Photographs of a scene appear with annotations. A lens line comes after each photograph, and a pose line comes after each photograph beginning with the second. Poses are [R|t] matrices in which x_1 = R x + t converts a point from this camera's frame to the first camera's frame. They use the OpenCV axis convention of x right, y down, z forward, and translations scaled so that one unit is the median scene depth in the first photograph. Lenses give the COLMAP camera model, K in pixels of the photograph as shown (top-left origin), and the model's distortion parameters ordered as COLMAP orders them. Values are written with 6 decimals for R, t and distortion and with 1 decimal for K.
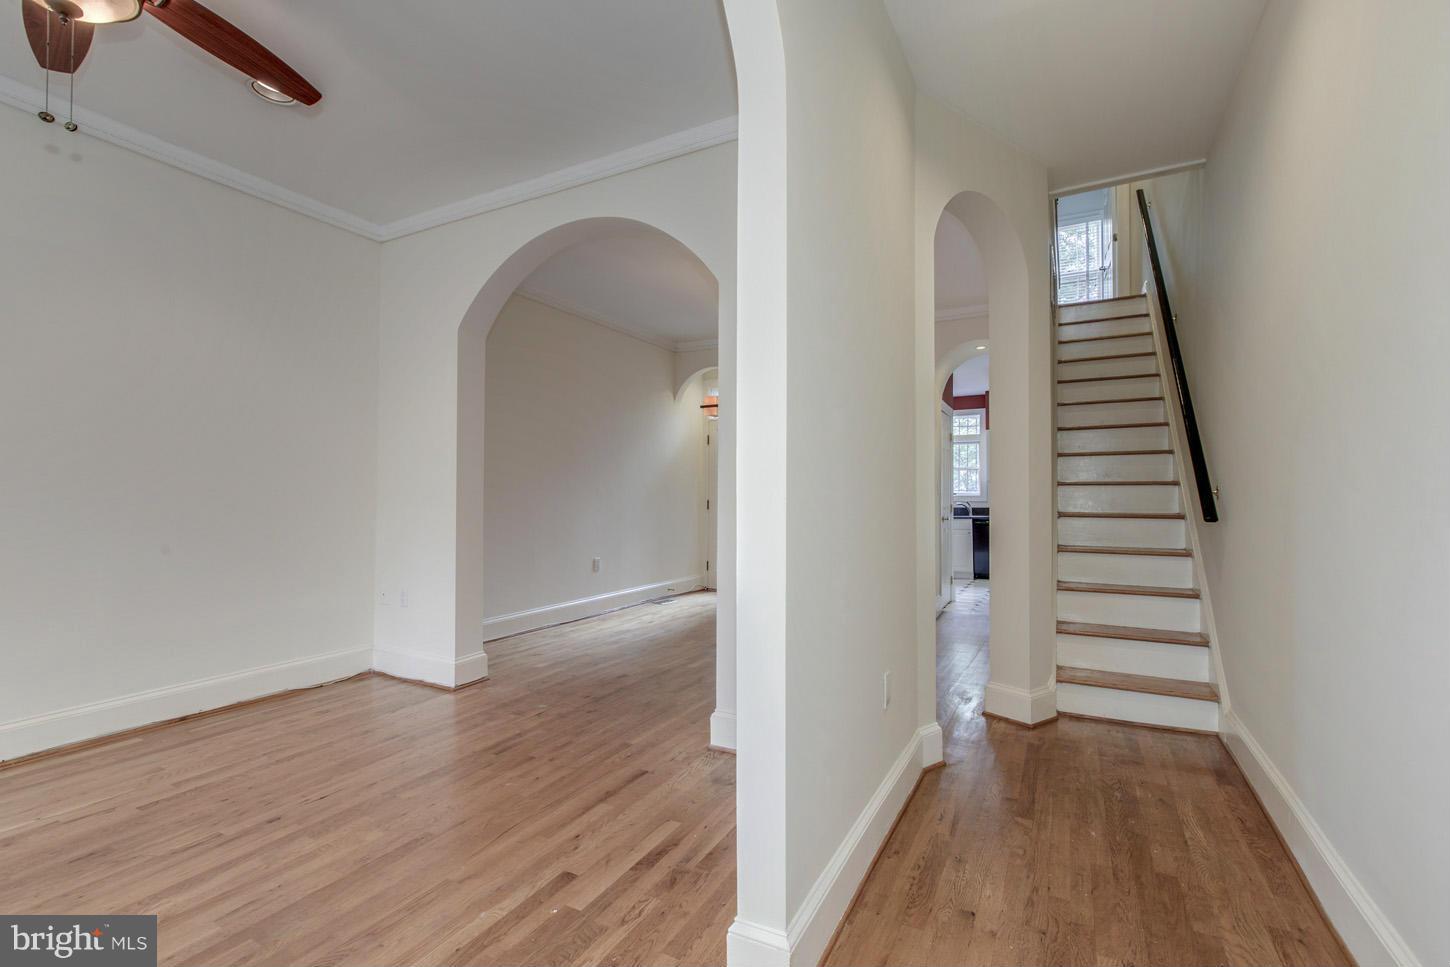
lens RADIAL K [[647.1, 0, 727.7], [0, 647.1, 489.9], [0, 0, 1]] dist [0.000982, -0.000985]
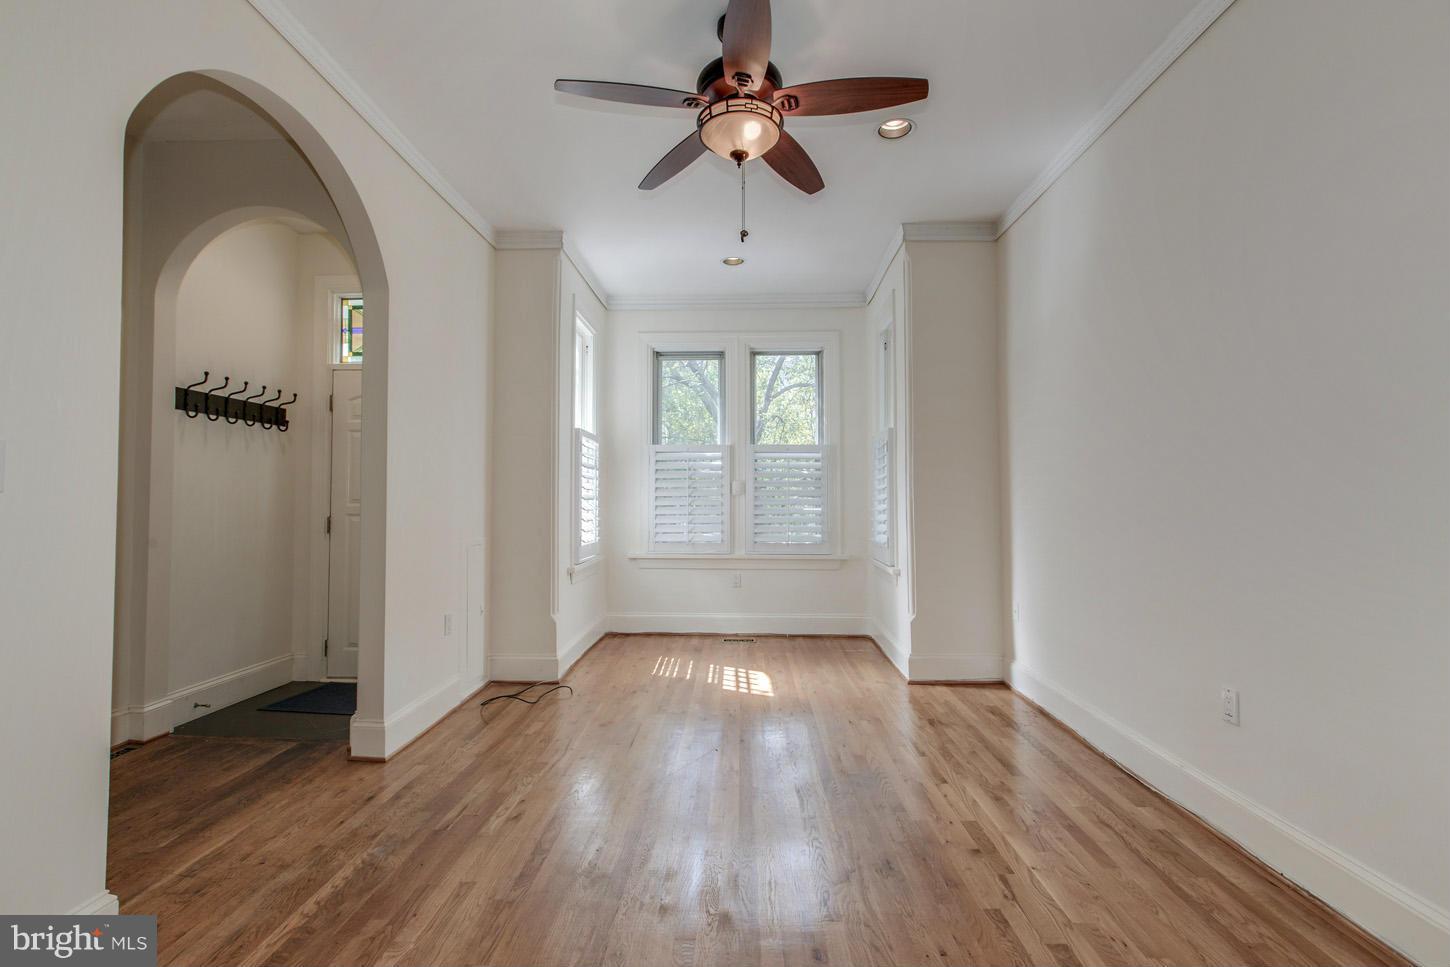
lens RADIAL K [[647.1, 0, 720.6], [0, 647.1, 486.7], [0, 0, 1]] dist [0.000982, -0.000985]
pose [[-0.895994, -0.012242, -0.443898, -0.225177], [0.000498, 0.999592, -0.028572, 0.007648], [0.444067, -0.025822, -0.895622, 1.309998]]
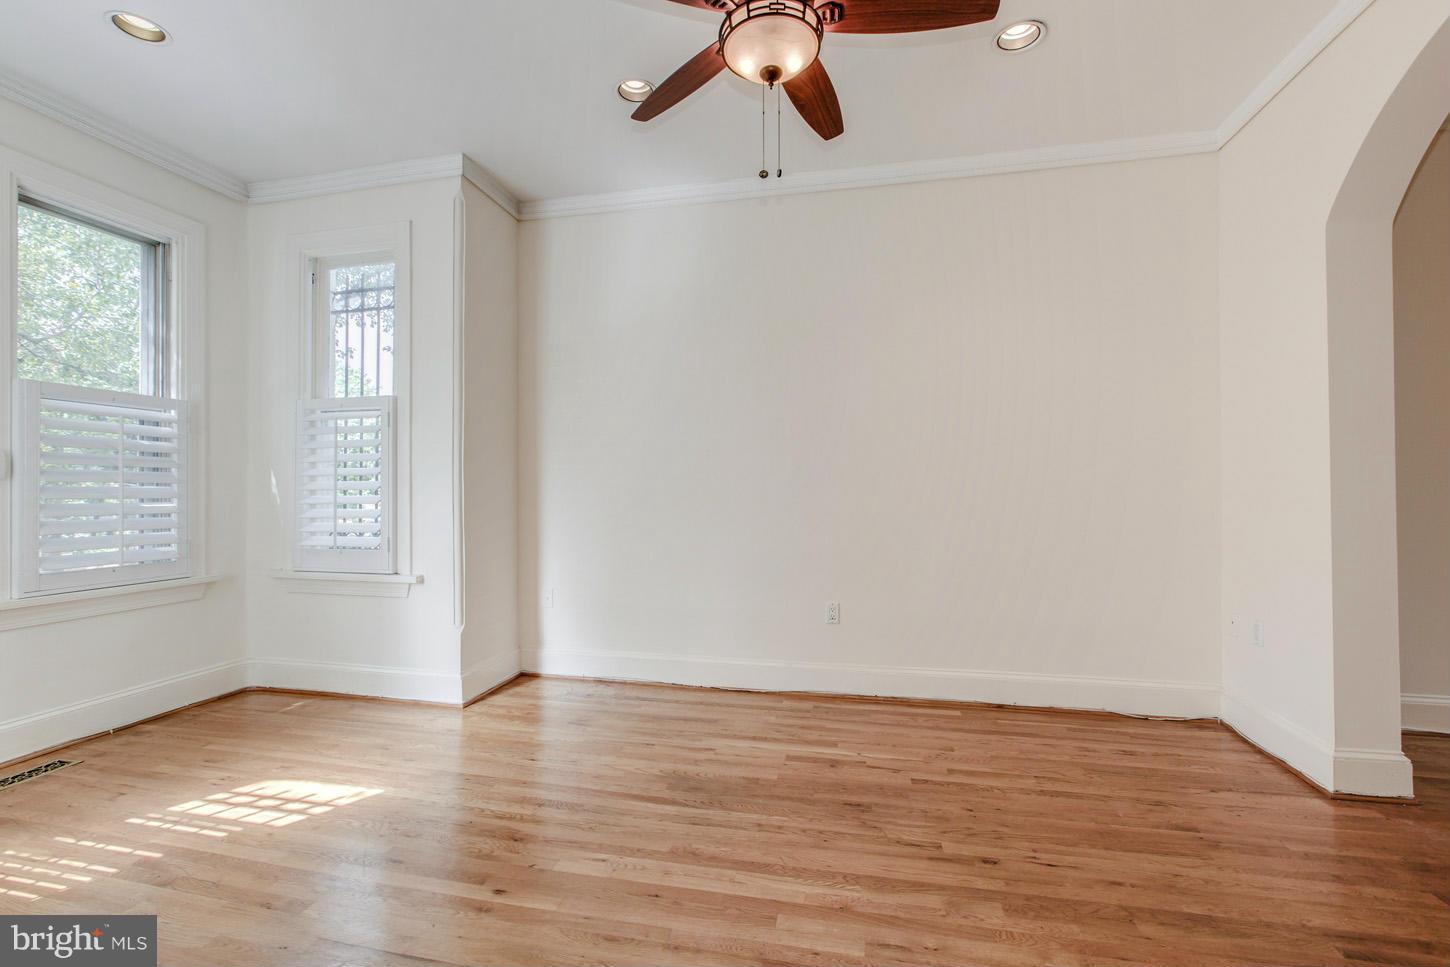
lens RADIAL K [[647.1, 0, 714.5], [0, 647.1, 479.0], [0, 0, 1]] dist [0.000982, -0.000985]
pose [[0.260734, -0.017071, -0.965260, 0.041466], [0.011952, 0.999824, -0.014454, 0.003430], [0.965337, -0.007768, 0.260892, 0.341895]]
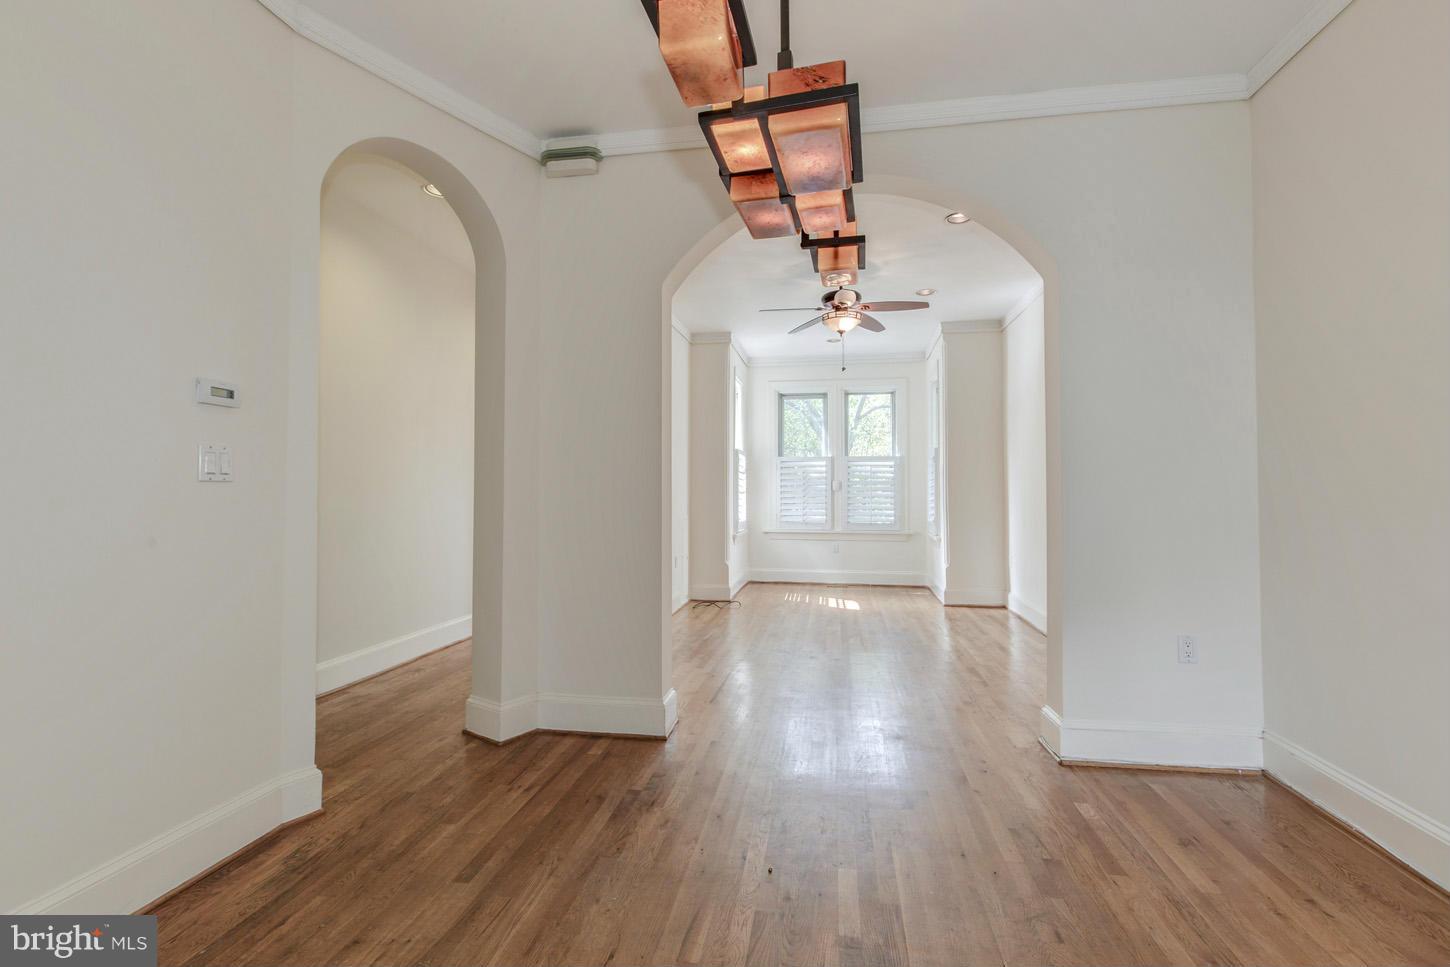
lens RADIAL K [[647.1, 0, 727.5], [0, 647.1, 480.1], [0, 0, 1]] dist [0.000982, -0.000985]
pose [[-0.945717, -0.013543, -0.324708, 0.261394], [-0.003168, 0.999468, -0.032459, 0.026275], [0.324974, -0.029668, -0.945257, 2.160509]]
